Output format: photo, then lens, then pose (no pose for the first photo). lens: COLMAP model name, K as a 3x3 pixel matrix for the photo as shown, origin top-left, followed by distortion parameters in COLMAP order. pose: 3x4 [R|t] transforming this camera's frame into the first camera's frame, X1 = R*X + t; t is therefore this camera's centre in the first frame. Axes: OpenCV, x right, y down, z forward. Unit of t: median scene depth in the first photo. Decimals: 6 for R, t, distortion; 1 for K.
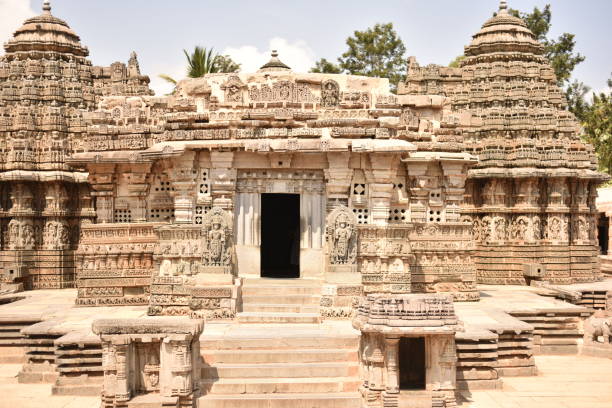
lens RADIAL K [[825.9, 0, 306.0], [0, 825.9, 204.0], [0, 0, 1]] dist [0.030469, 0.052389]
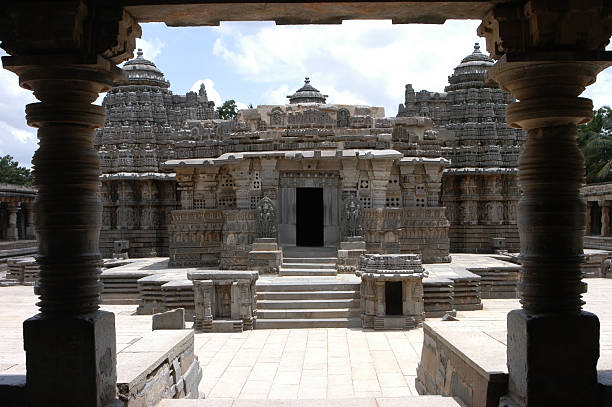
lens RADIAL K [[689.4, 0, 306.0], [0, 689.4, 203.5], [0, 0, 1]] dist [0.000046, 0.003021]
pose [[0.998985, -0.006243, -0.044600, 0.015900], [0.006787, 0.999904, 0.012044, 0.000134], [0.044521, -0.012334, 0.998932, -0.195892]]
